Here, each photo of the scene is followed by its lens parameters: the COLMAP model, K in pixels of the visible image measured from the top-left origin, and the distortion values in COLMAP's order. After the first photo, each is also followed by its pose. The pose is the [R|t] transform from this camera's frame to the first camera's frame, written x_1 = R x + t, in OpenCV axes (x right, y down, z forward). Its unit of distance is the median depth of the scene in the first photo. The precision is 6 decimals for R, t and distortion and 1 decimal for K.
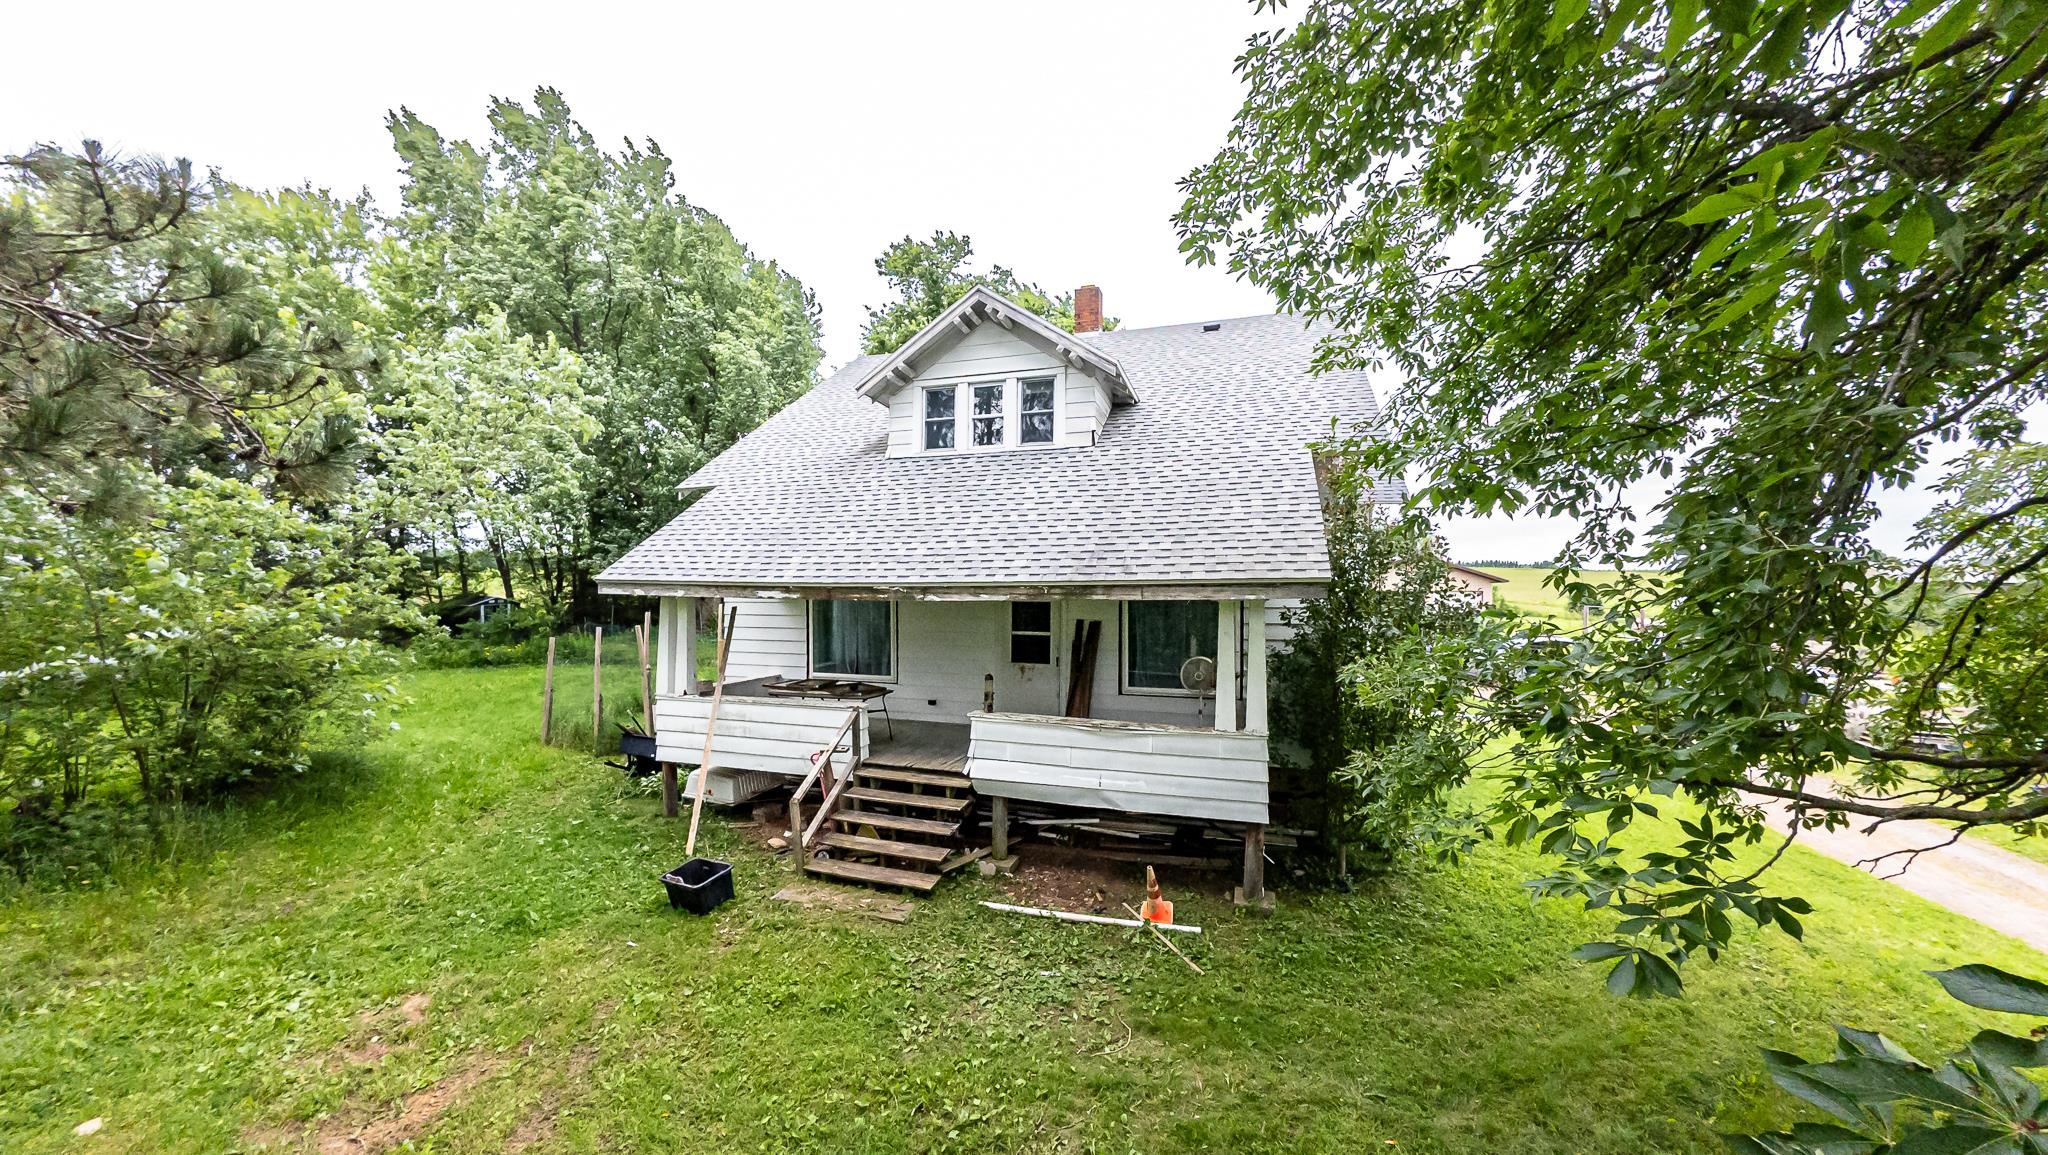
lens RADIAL K [[700.8, 0, 1024.0], [0, 700.8, 577.5], [0, 0, 1]] dist [-0.018523, -0.000010]
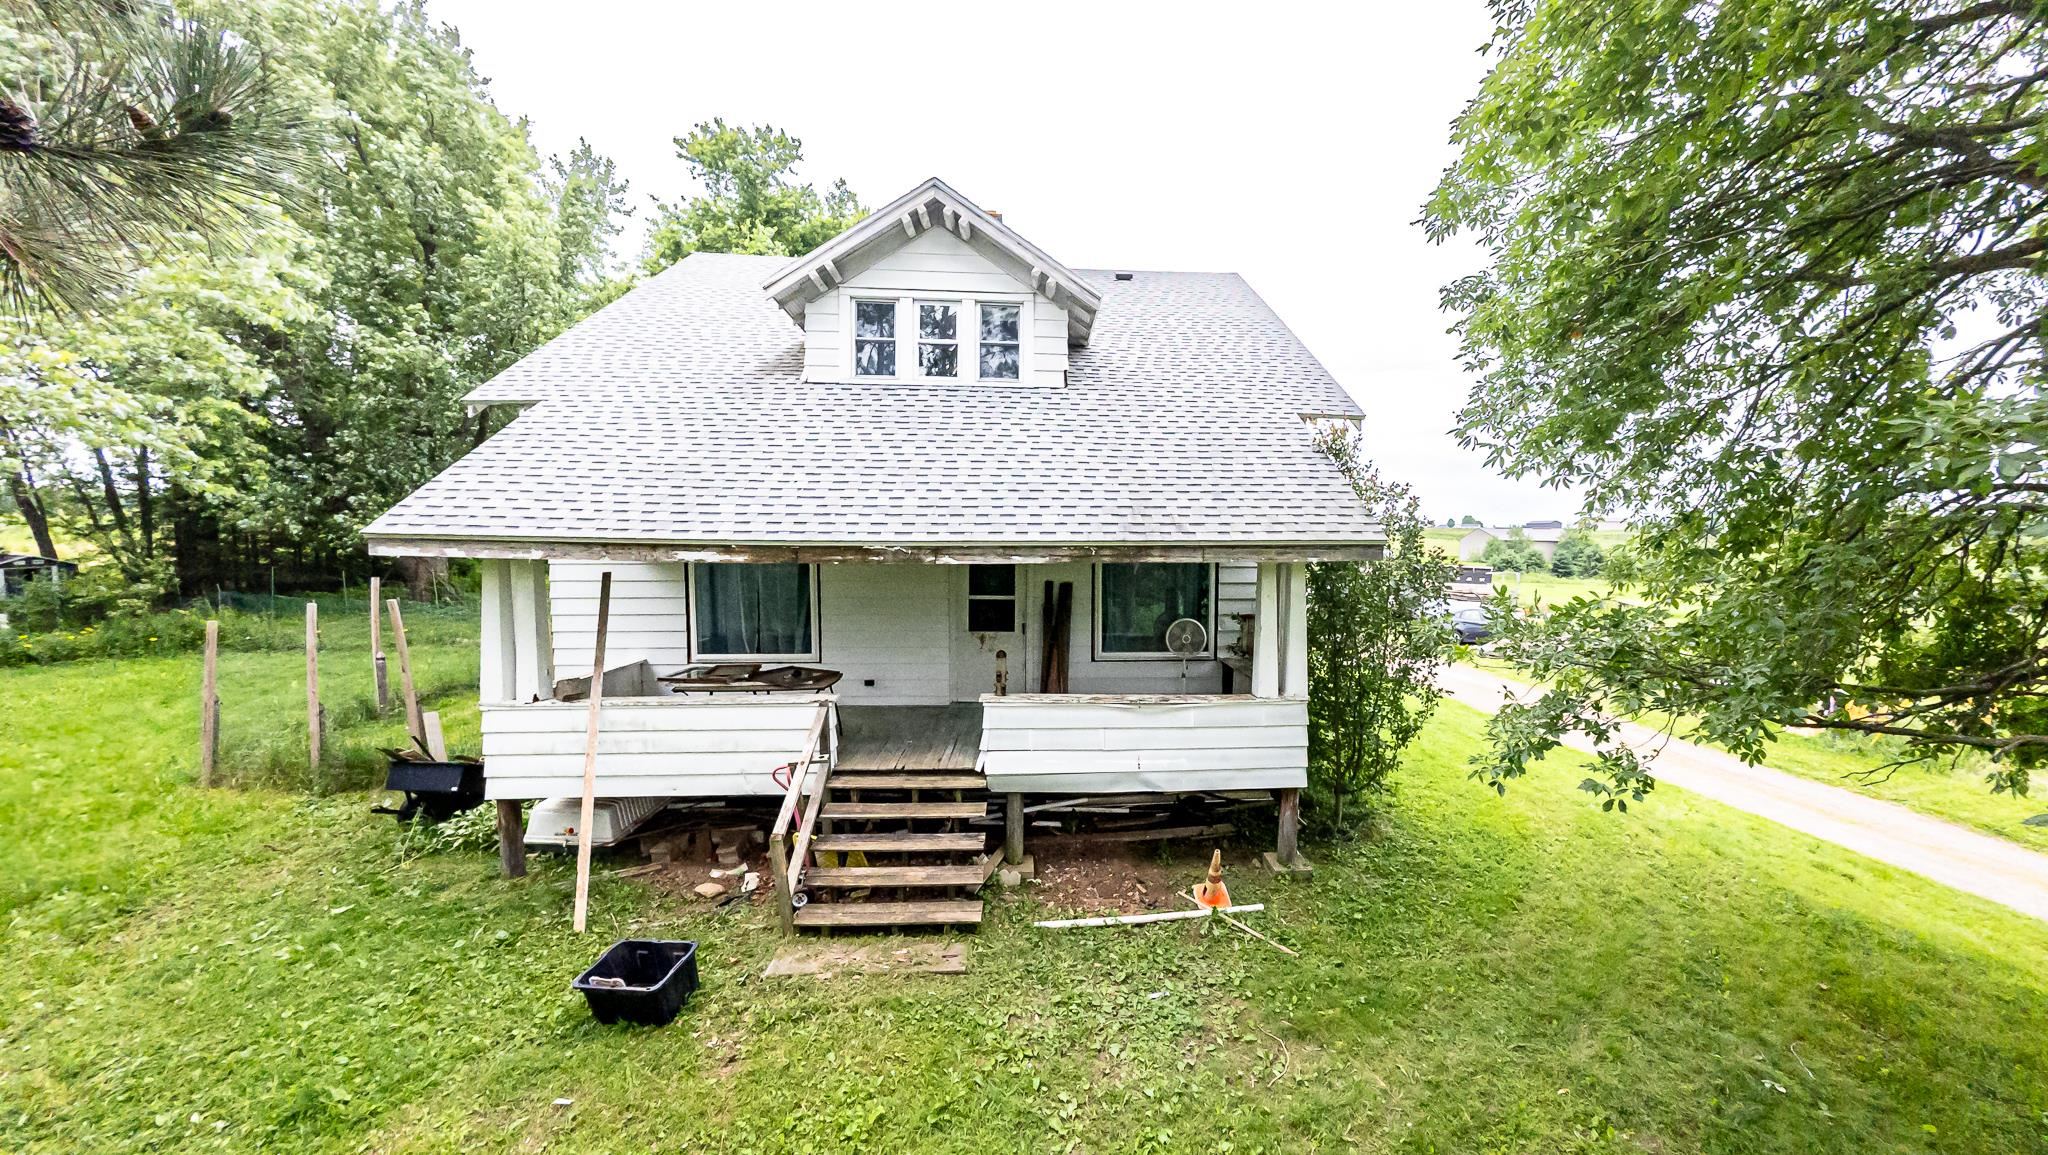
lens RADIAL K [[679.1, 0, 1028.8], [0, 679.1, 567.5], [0, 0, 1]] dist [-0.017574, -0.000011]
pose [[0.927310, -0.011088, 0.374131, -0.300490], [-0.009529, 0.998538, 0.053214, -0.004282], [-0.374174, -0.052911, 0.925848, 0.222844]]
